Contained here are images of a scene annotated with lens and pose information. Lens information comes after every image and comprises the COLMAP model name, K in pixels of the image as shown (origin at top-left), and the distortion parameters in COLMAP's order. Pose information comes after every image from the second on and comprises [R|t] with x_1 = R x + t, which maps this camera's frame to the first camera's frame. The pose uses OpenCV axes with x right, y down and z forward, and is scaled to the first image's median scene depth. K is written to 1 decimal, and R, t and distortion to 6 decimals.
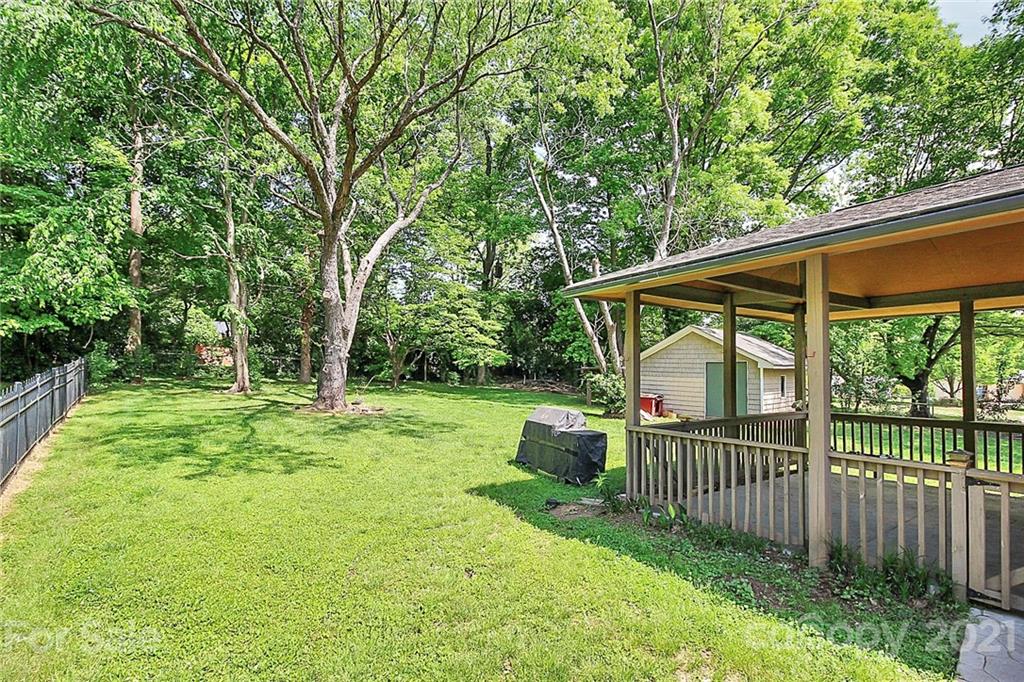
lens RADIAL K [[500.6, 0, 512.3], [0, 500.6, 368.1], [0, 0, 1]] dist [-0.004383, -0.001264]
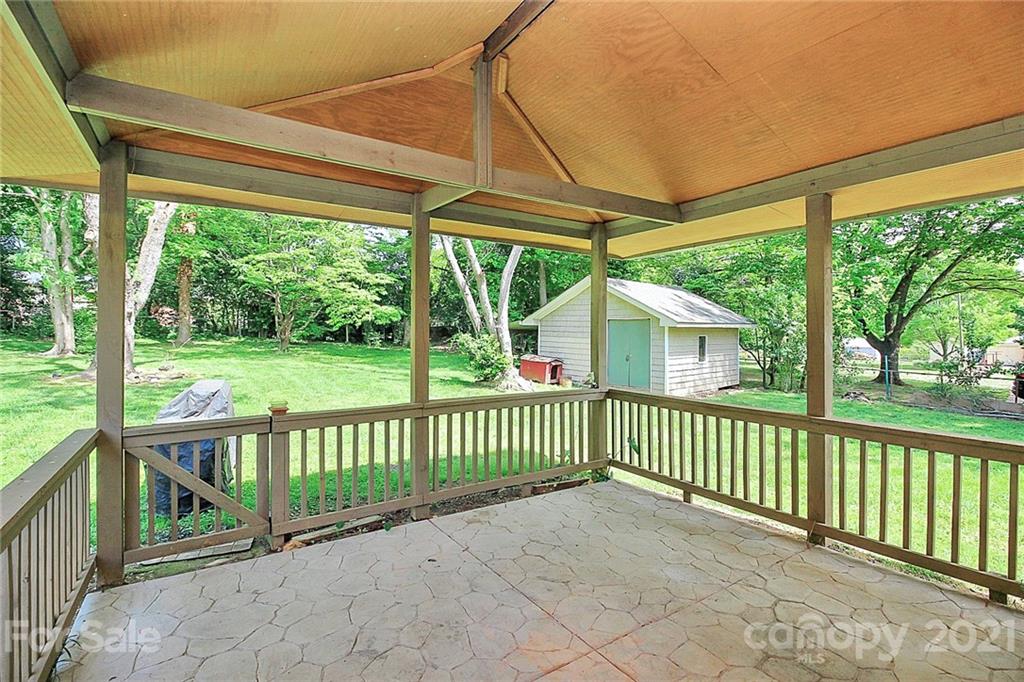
lens RADIAL K [[473.8, 0, 512.5], [0, 473.8, 331.4], [0, 0, 1]] dist [0.002540, 0.000686]
pose [[0.998962, -0.000417, -0.045542, 0.264745], [0.000493, 0.999999, 0.001659, 0.006238], [0.045541, -0.001680, 0.998961, 0.203606]]
